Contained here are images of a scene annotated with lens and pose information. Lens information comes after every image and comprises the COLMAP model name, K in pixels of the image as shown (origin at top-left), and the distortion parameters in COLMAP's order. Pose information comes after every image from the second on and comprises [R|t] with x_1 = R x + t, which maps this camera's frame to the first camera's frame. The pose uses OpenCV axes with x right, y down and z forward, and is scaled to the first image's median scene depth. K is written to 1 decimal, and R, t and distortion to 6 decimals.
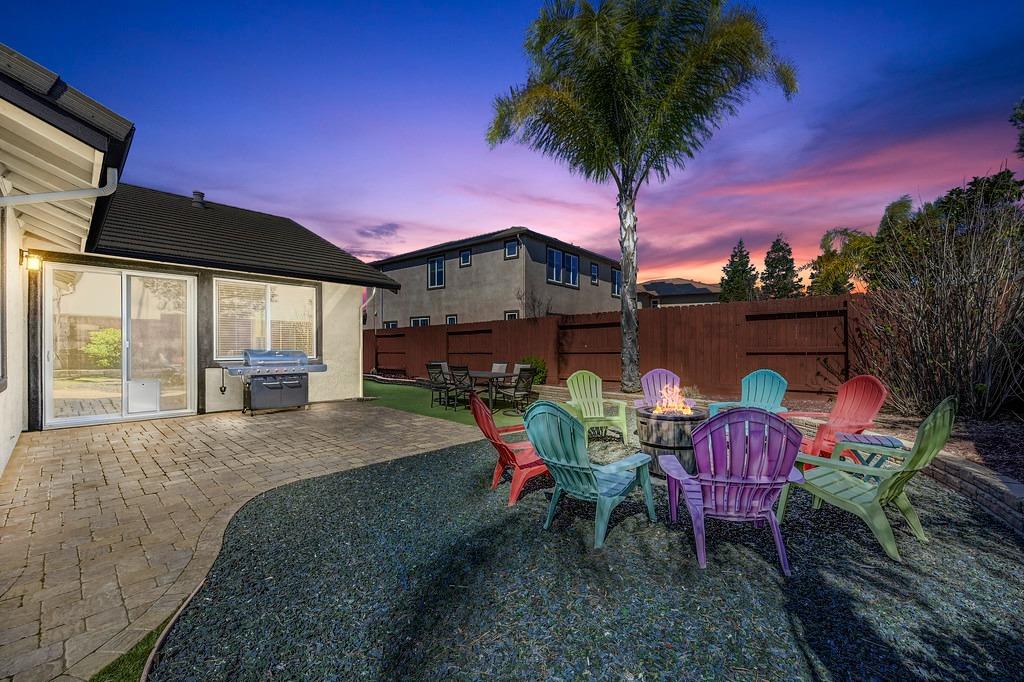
lens RADIAL K [[408.6, 0, 513.3], [0, 408.6, 345.6], [0, 0, 1]] dist [-0.022620, -0.000158]
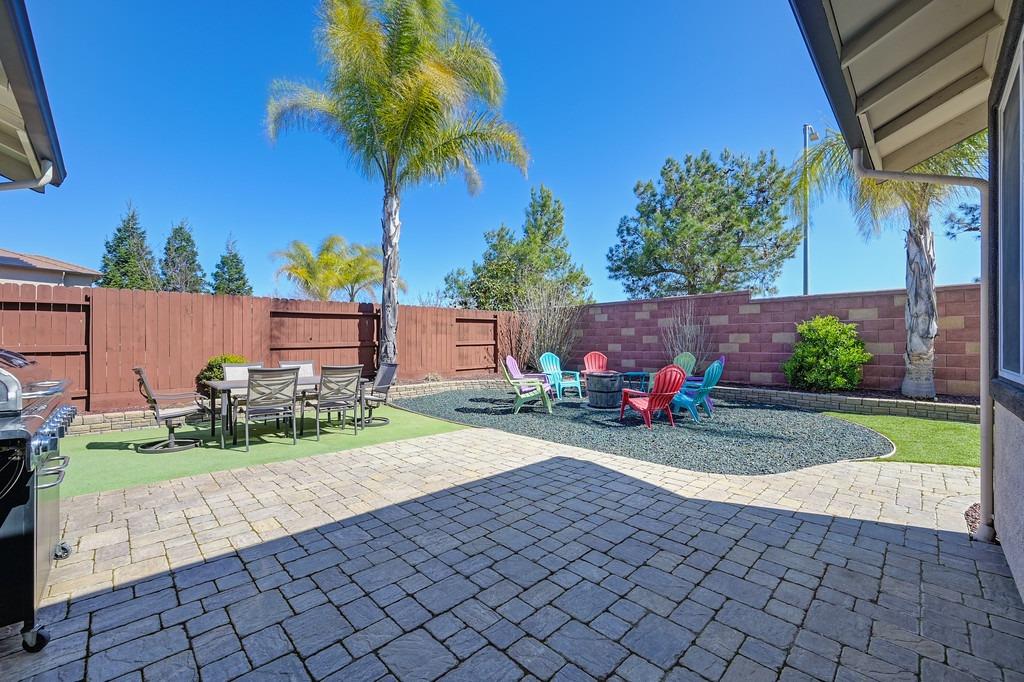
lens RADIAL K [[408.6, 0, 514.4], [0, 408.6, 344.1], [0, 0, 1]] dist [-0.022620, -0.000158]
pose [[0.067773, -0.002477, 0.997698, -0.779453], [0.000945, 0.999997, 0.002419, 0.010859], [-0.997700, 0.000779, 0.067776, 0.675826]]
